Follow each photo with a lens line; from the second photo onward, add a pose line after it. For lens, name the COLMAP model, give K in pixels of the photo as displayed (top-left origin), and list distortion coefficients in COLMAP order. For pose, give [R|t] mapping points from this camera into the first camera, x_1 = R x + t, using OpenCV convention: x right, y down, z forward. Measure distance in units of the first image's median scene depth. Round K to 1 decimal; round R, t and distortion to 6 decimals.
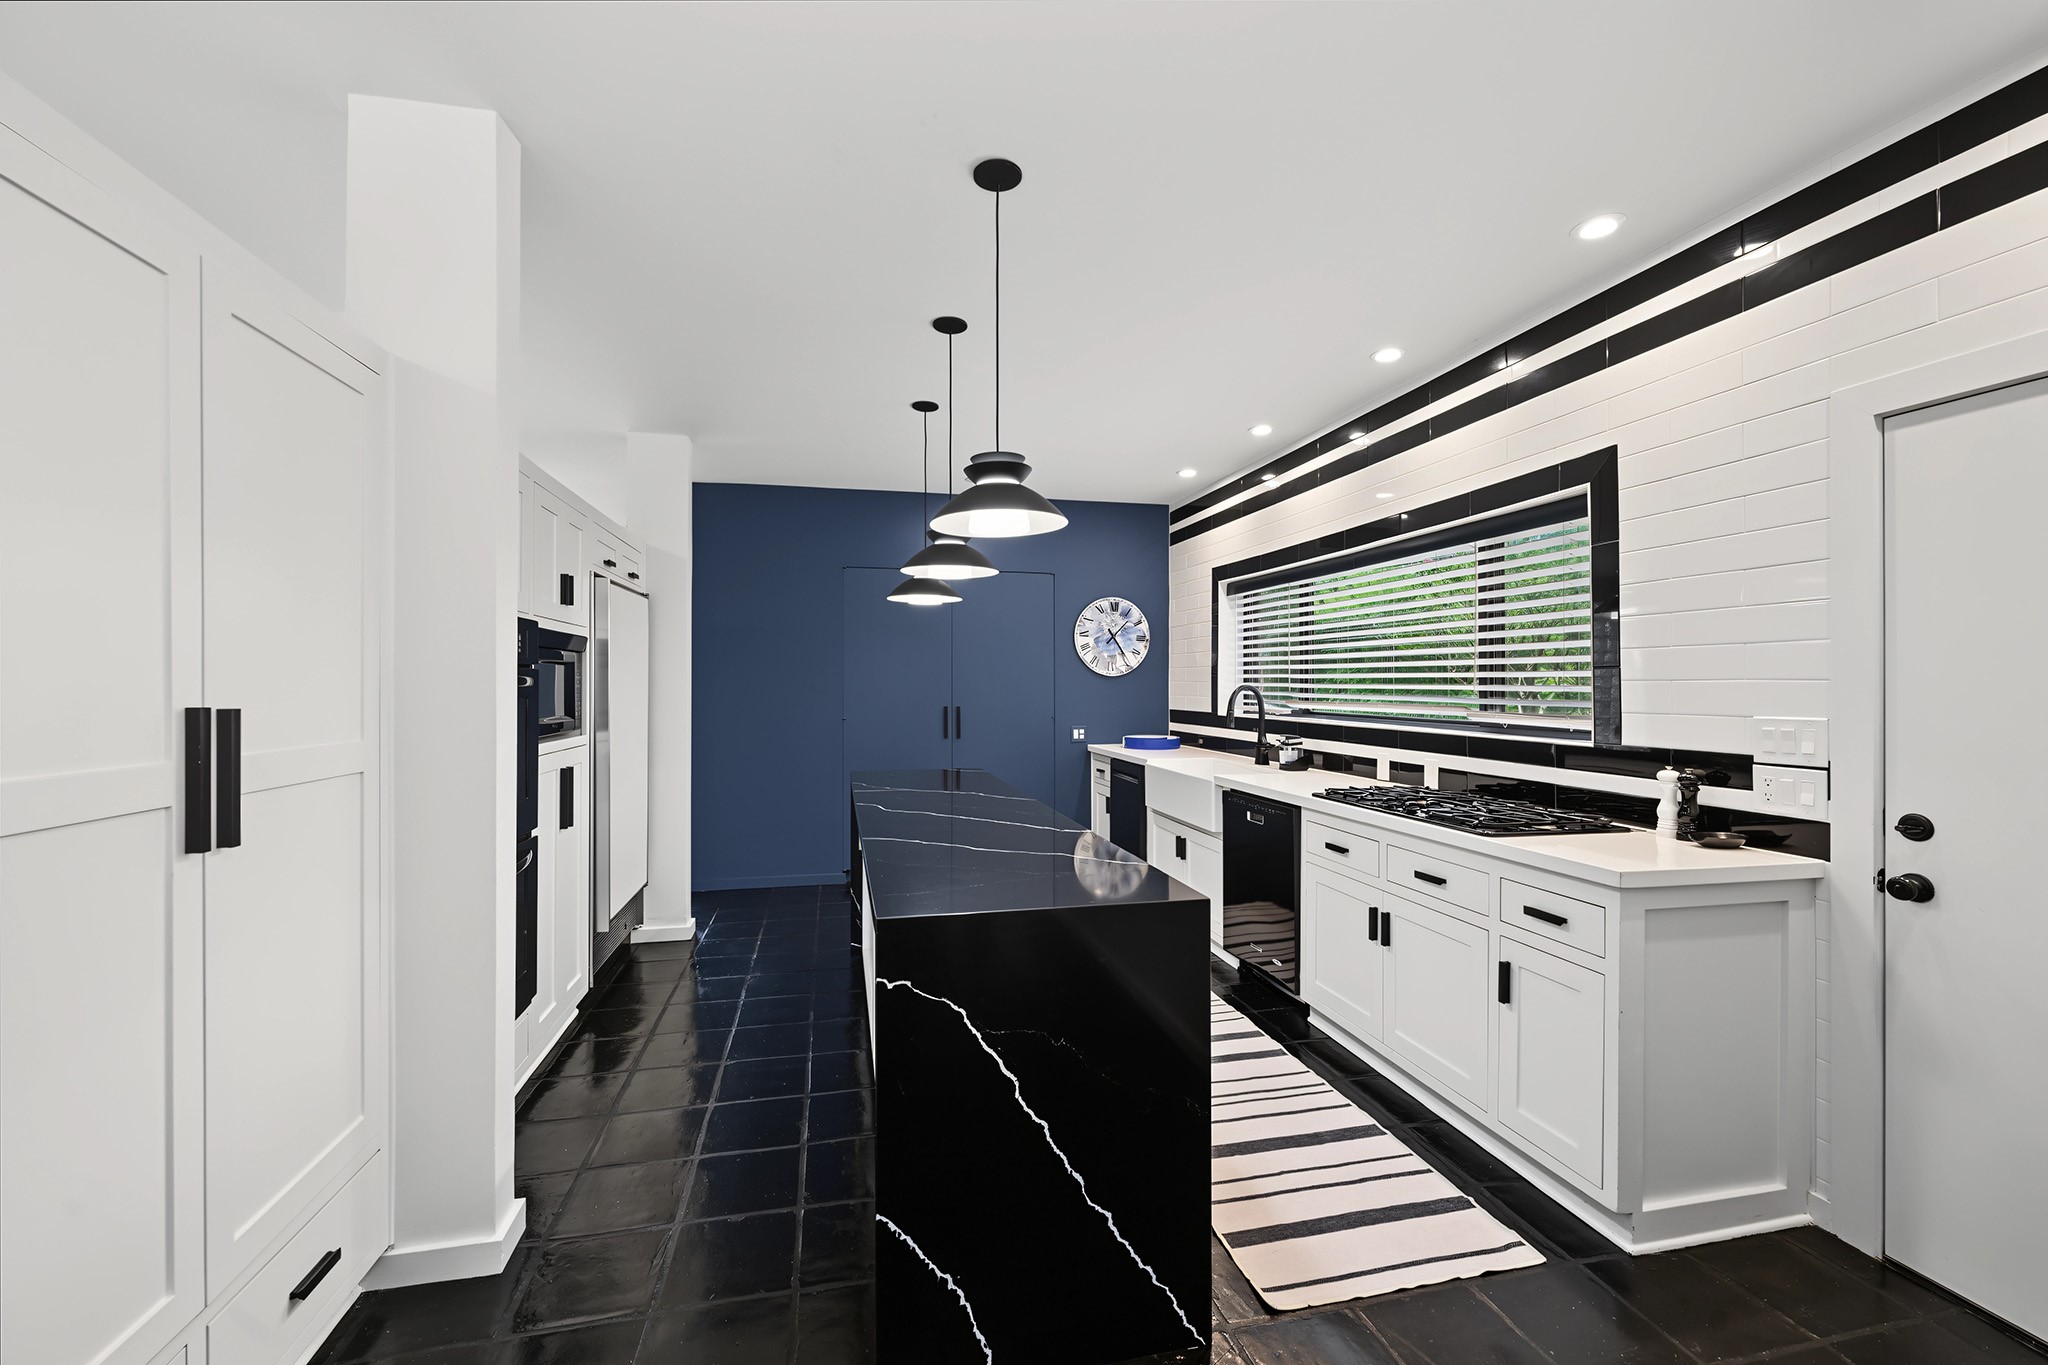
lens RADIAL K [[838.0, 0, 1026.0], [0, 838.0, 681.0], [0, 0, 1]] dist [0.009079, 0.000120]
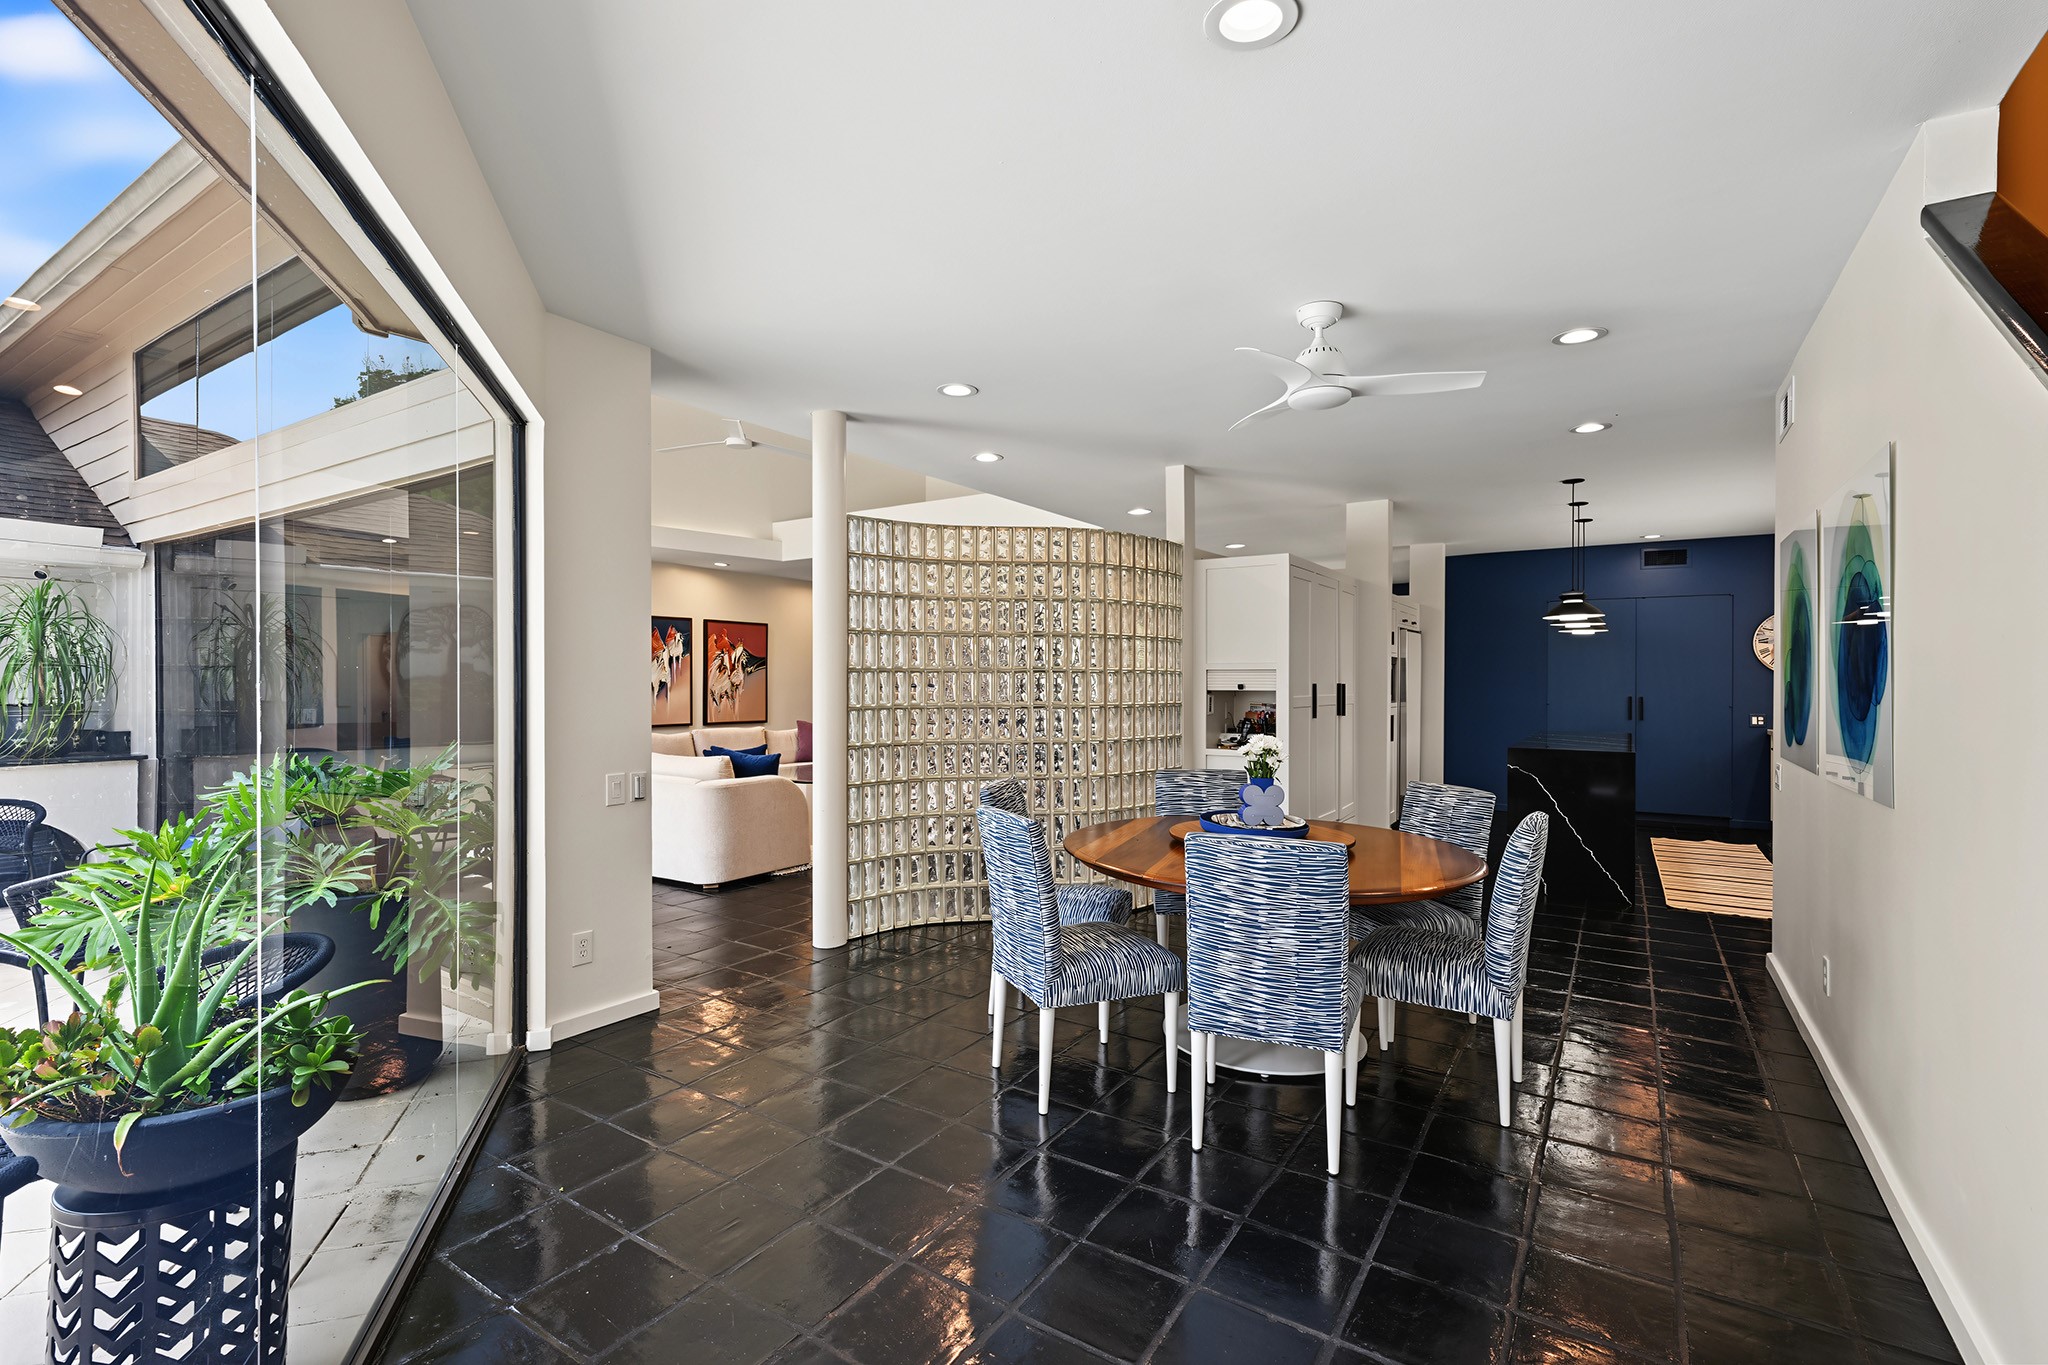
lens RADIAL K [[936.0, 0, 1020.1], [0, 936.0, 681.1], [0, 0, 1]] dist [-0.000702, -0.000039]
pose [[0.698555, 0.003533, -0.715548, 0.294787], [-0.001444, 0.999993, 0.003528, 0.000527], [0.715555, -0.001431, 0.698555, -0.775934]]
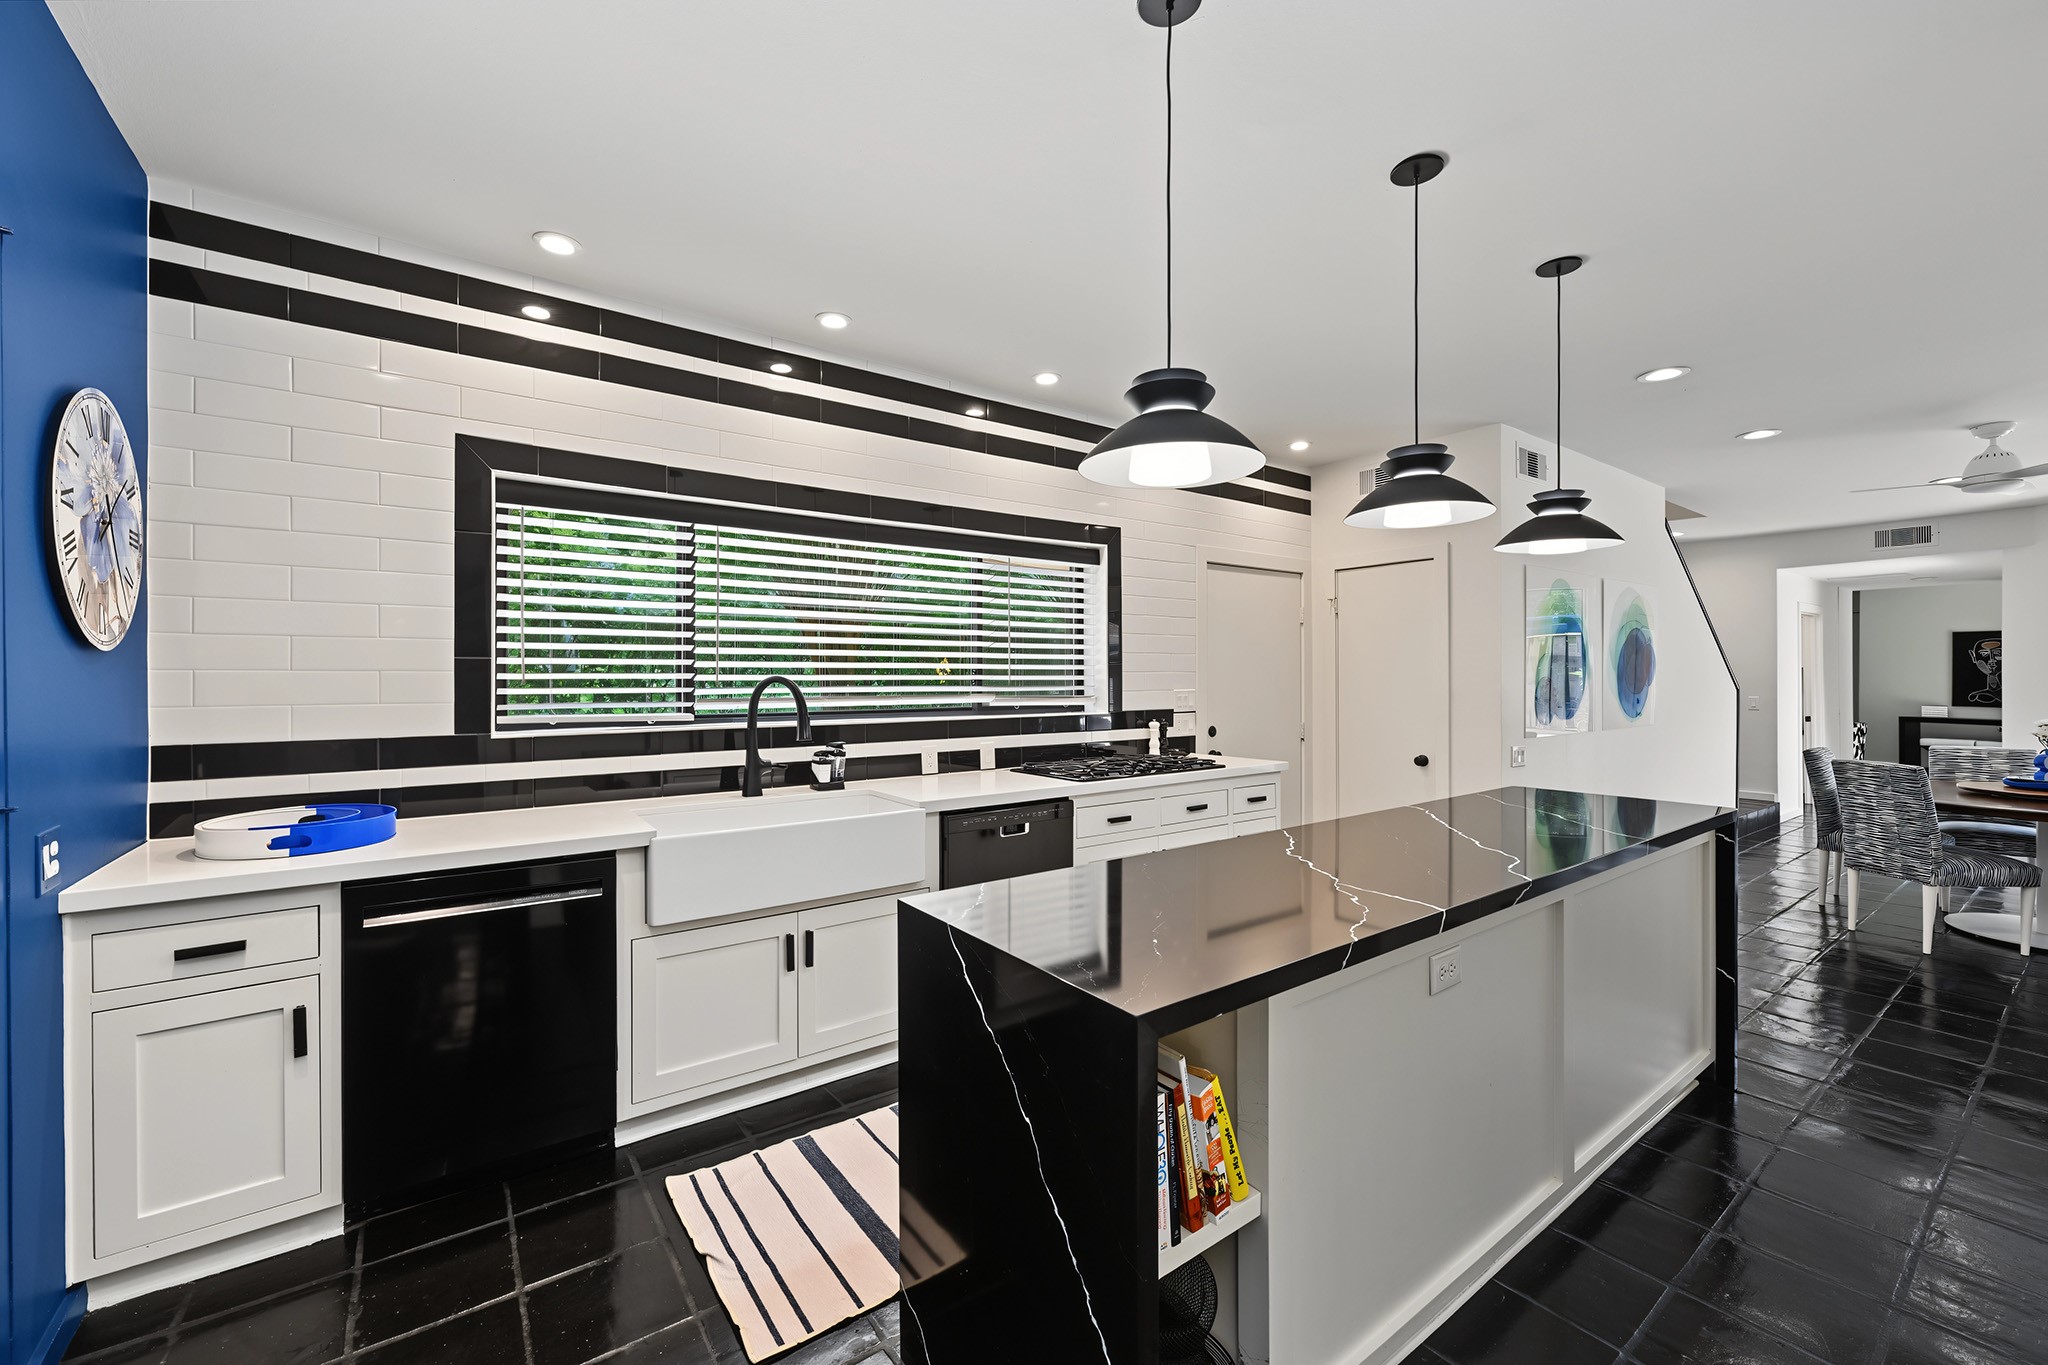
lens RADIAL K [[838.0, 0, 1023.0], [0, 838.0, 679.6], [0, 0, 1]] dist [0.009079, 0.000120]
pose [[-0.404923, -0.005610, 0.914334, -0.653184], [0.000460, 0.999980, 0.006339, 0.003763], [-0.914351, 0.002987, -0.404912, 1.690824]]
